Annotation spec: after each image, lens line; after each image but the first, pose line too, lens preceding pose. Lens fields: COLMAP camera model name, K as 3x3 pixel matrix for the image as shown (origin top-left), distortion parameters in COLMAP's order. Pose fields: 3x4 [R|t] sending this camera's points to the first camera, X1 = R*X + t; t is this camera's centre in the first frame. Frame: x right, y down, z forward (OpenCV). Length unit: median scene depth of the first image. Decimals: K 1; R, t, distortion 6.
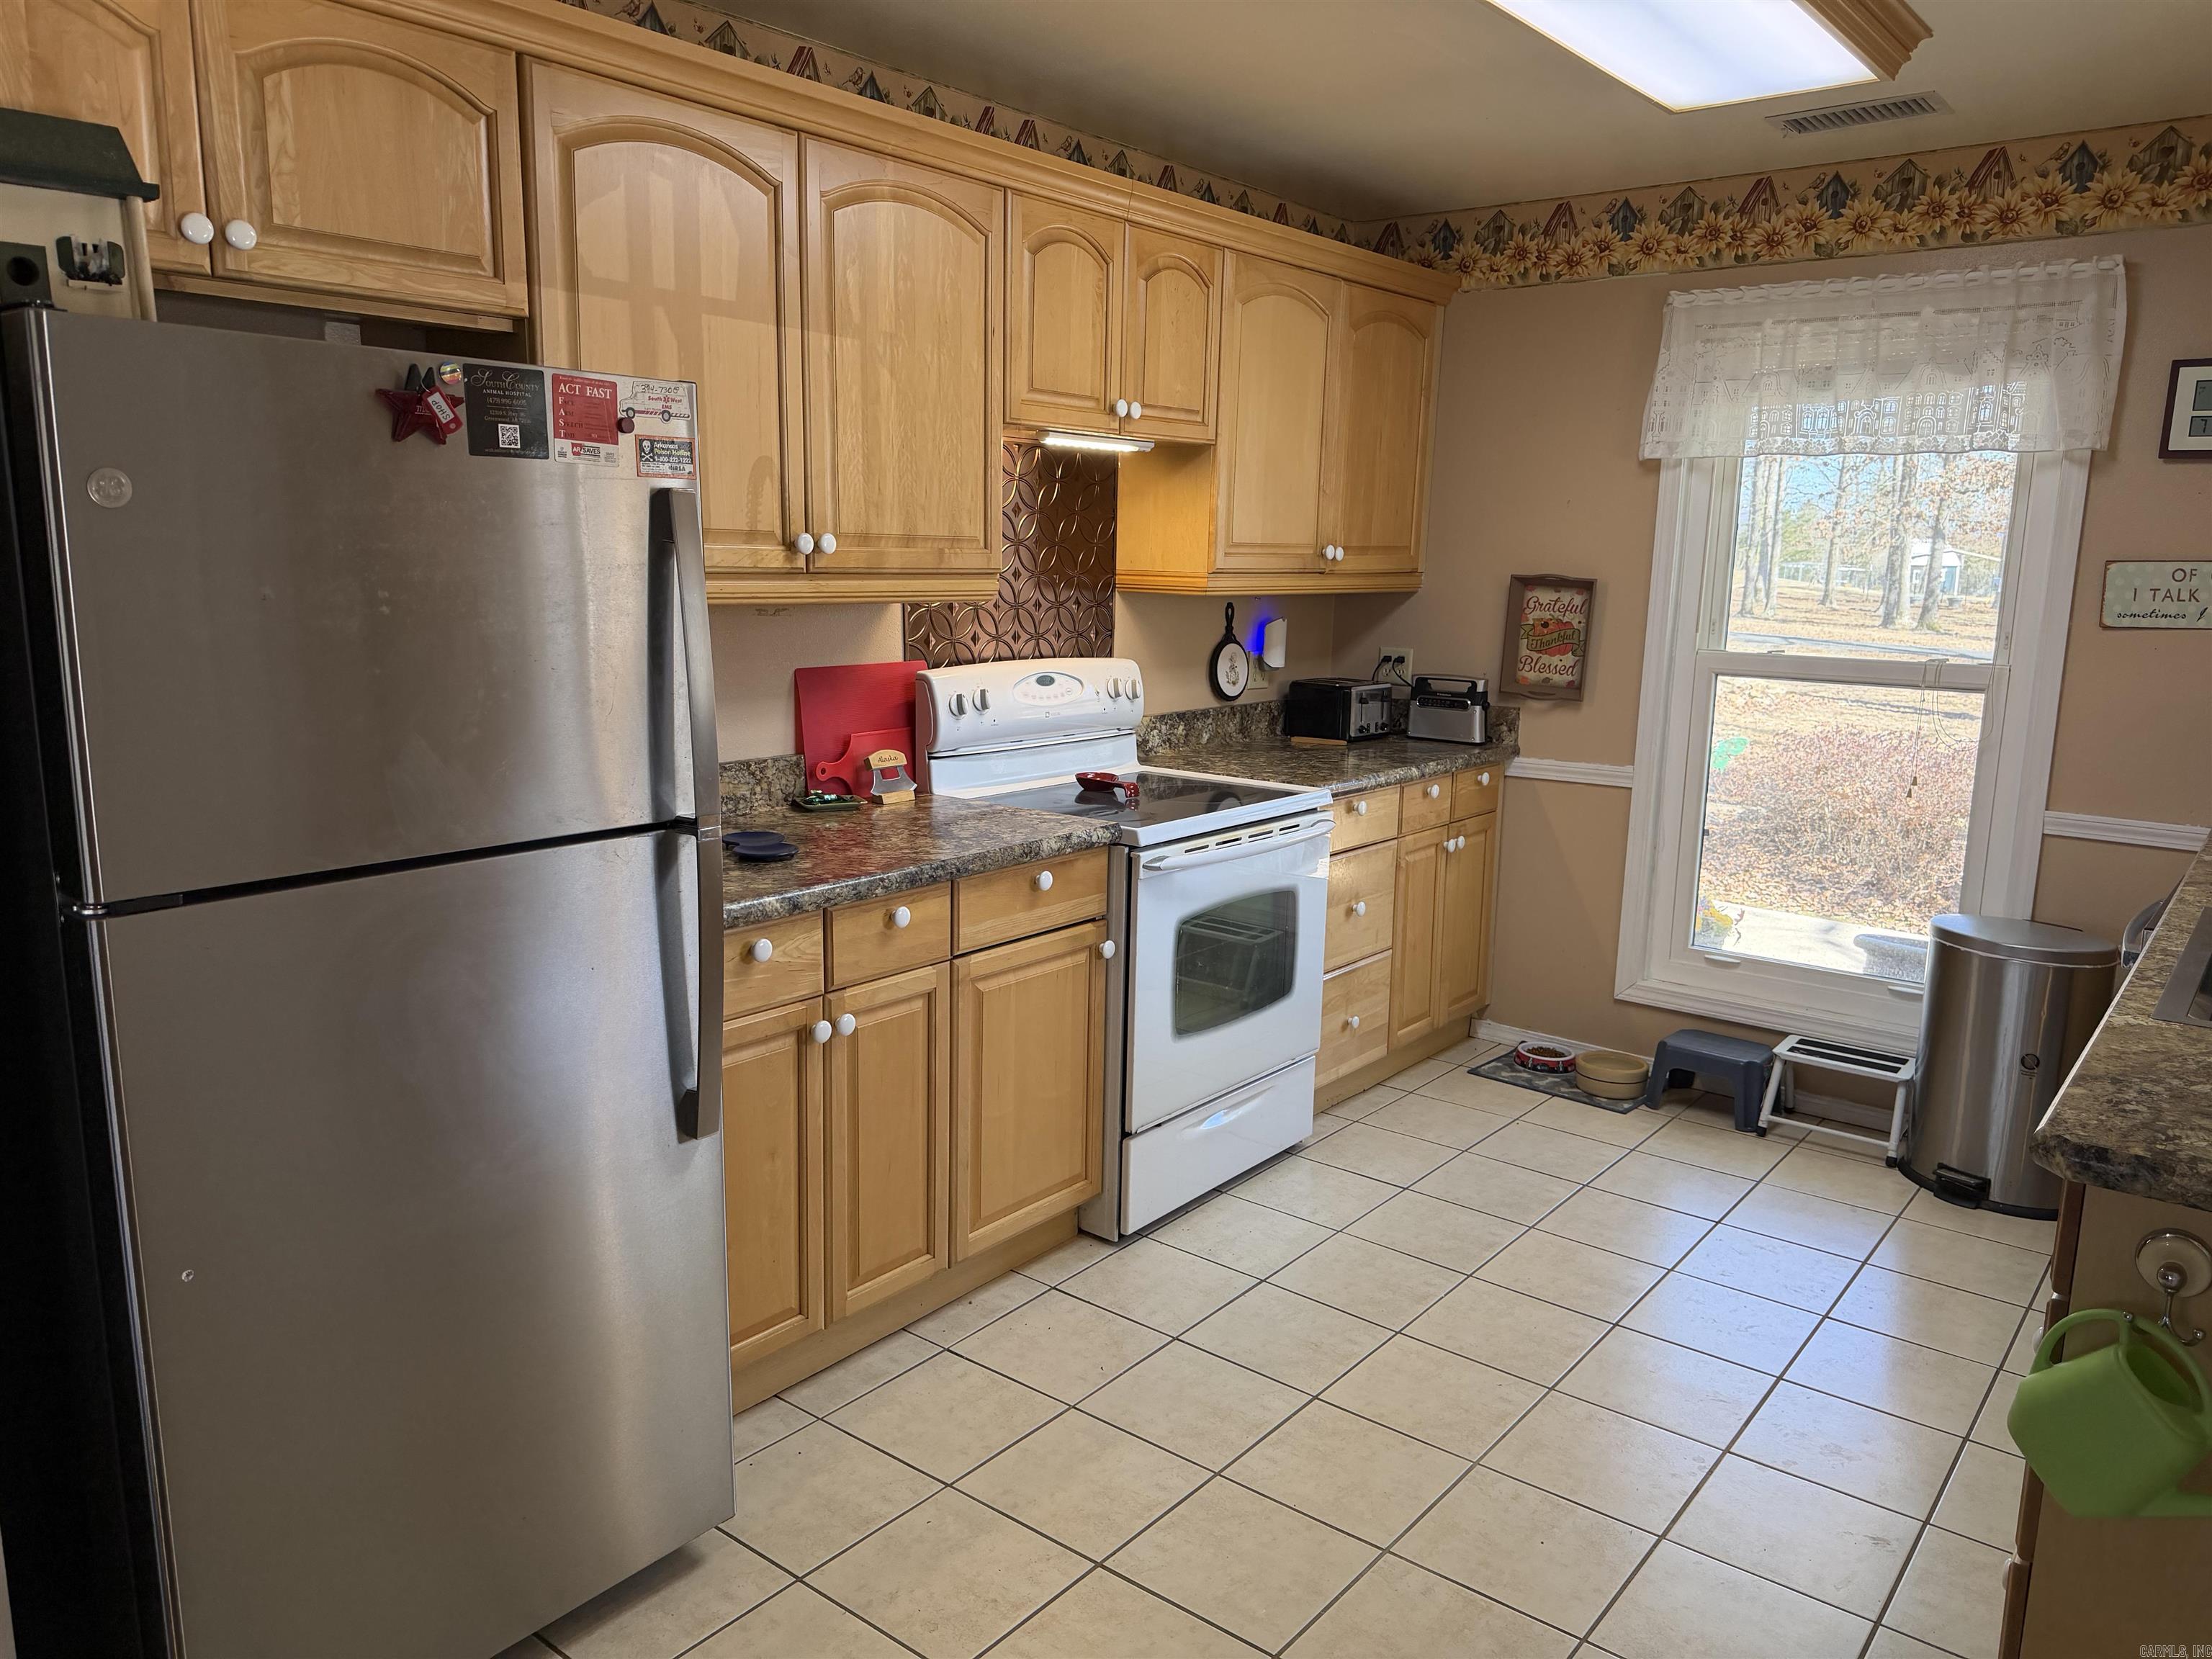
lens RADIAL K [[1567.3, 0, 1118.2], [0, 1567.3, 825.3], [0, 0, 1]] dist [0.056089, -0.042892]
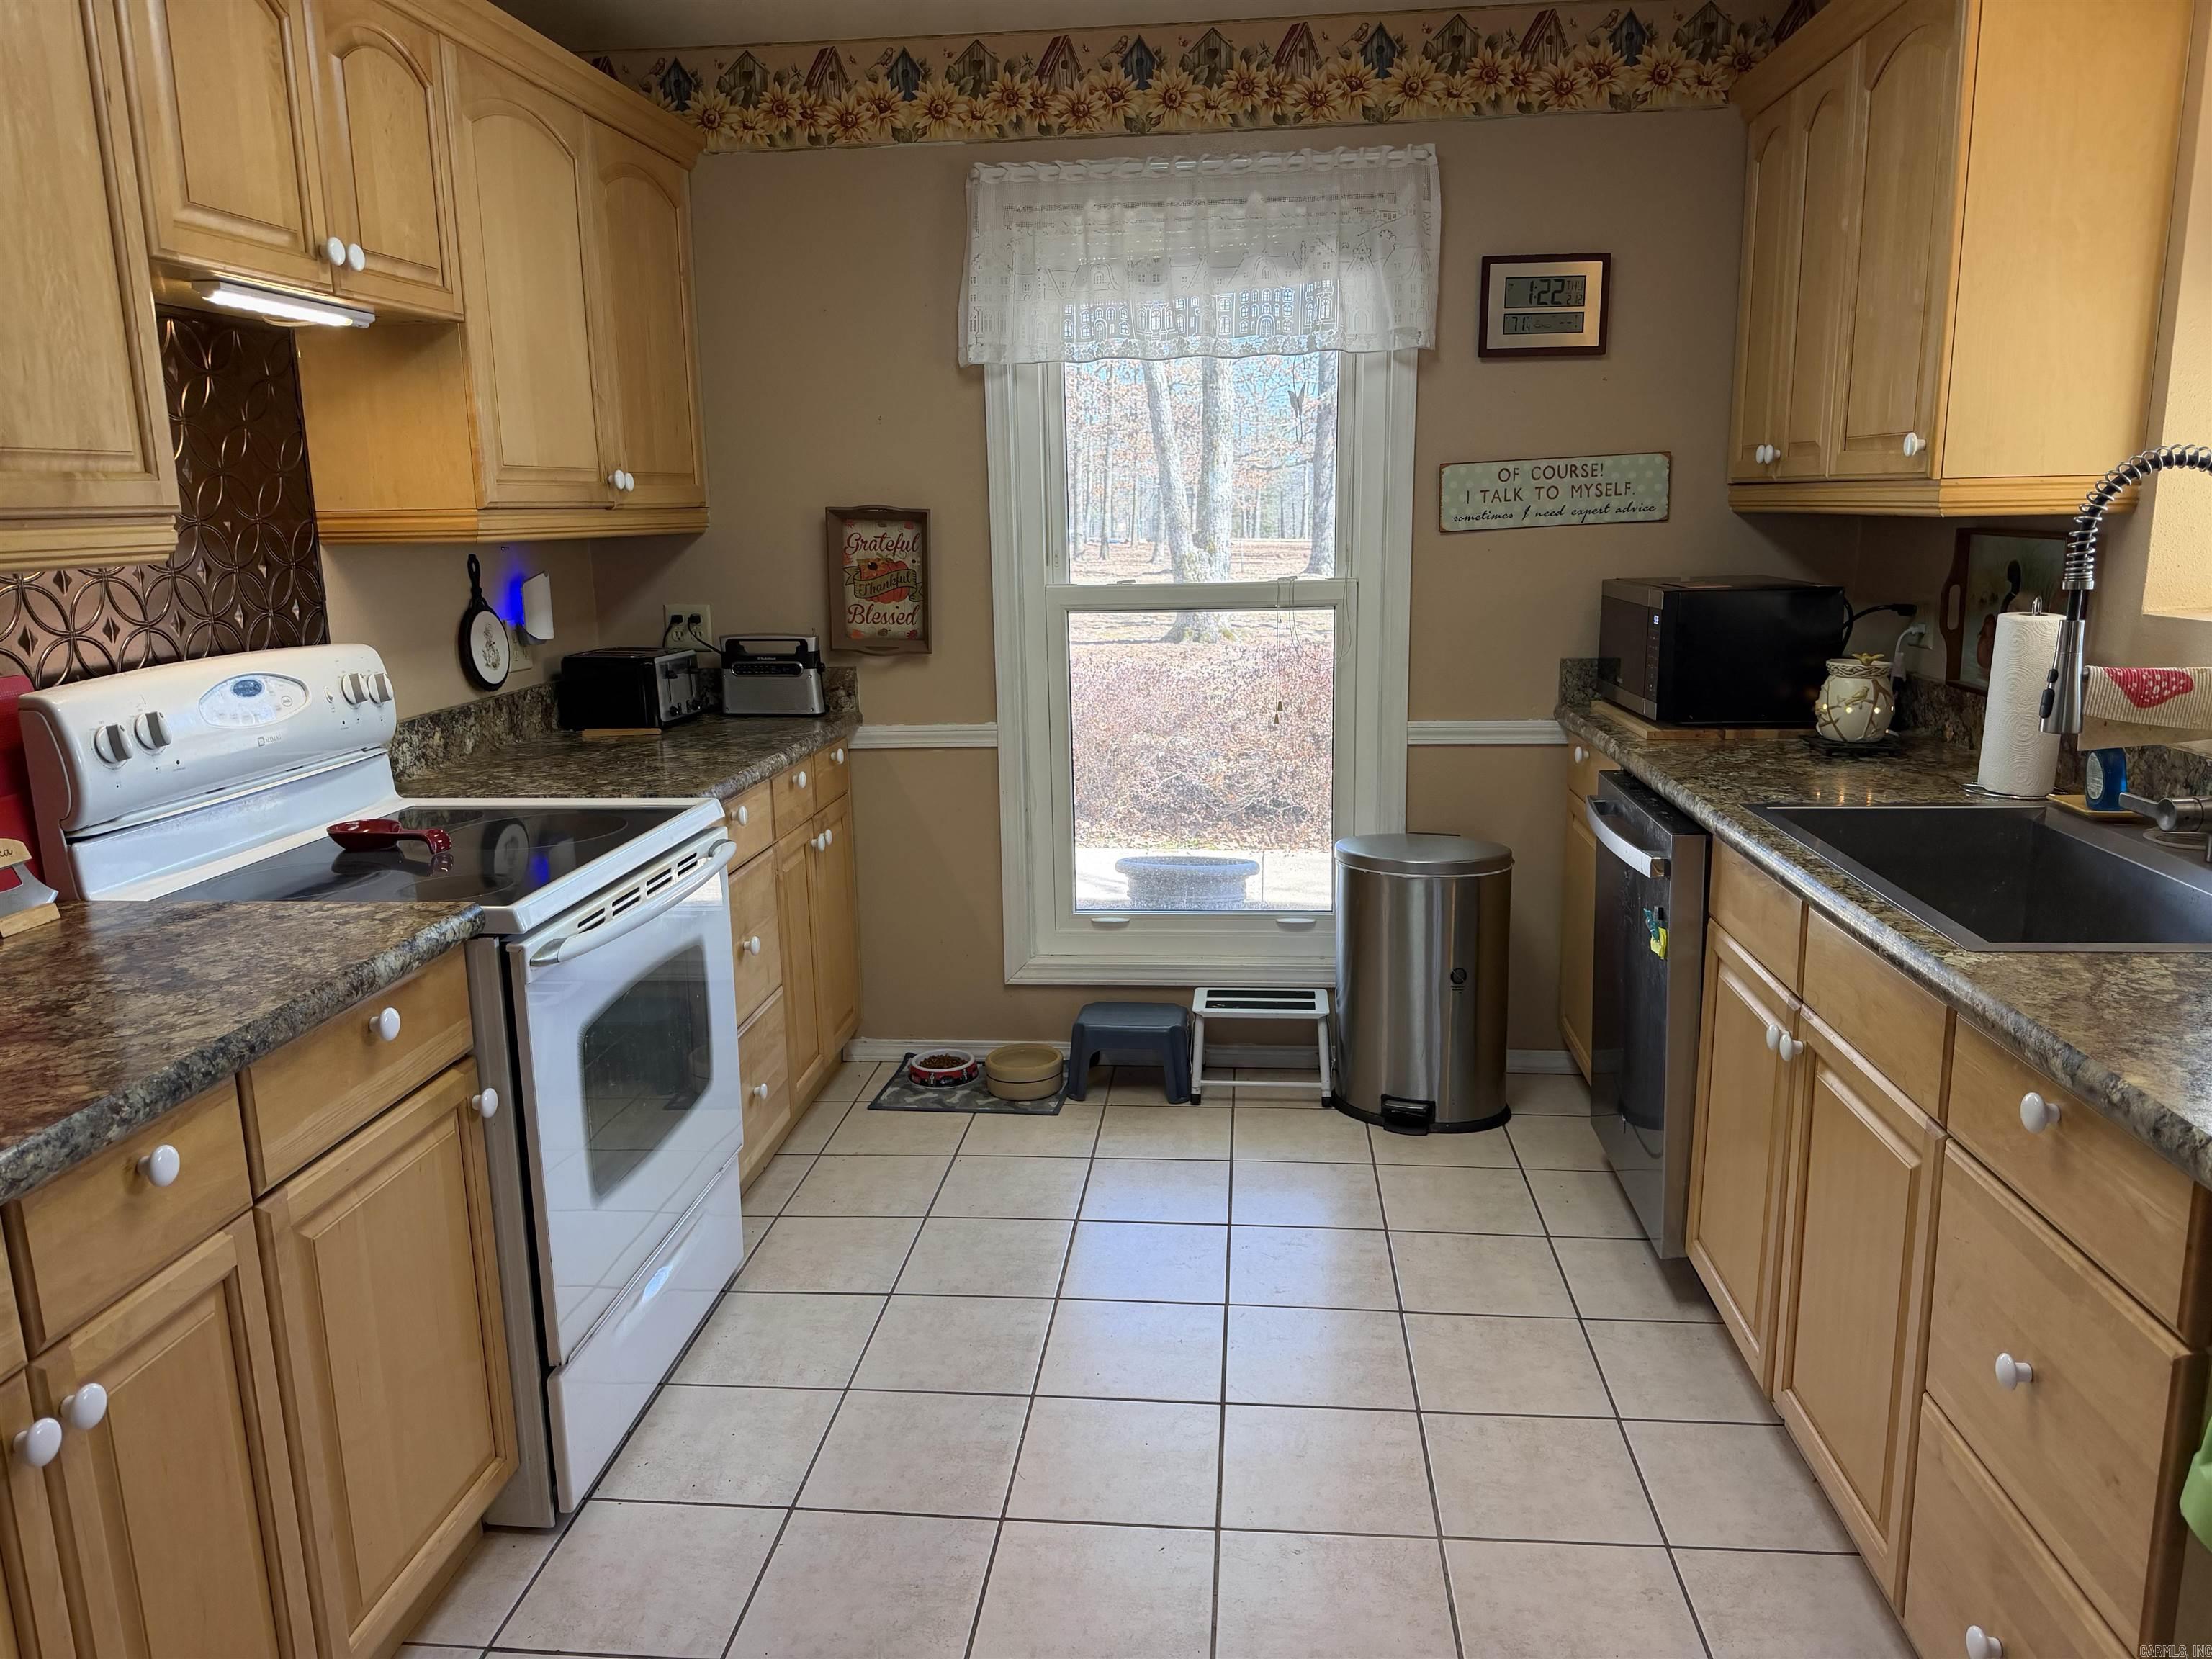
lens RADIAL K [[1537.8, 0, 1106.0], [0, 1537.8, 829.5], [0, 0, 1]] dist [0.108774, -0.186457]
pose [[0.842963, -0.146693, 0.517585, -0.083216], [0.131688, 0.989101, 0.065856, -0.029557], [-0.521604, 0.012645, 0.853094, 0.264357]]
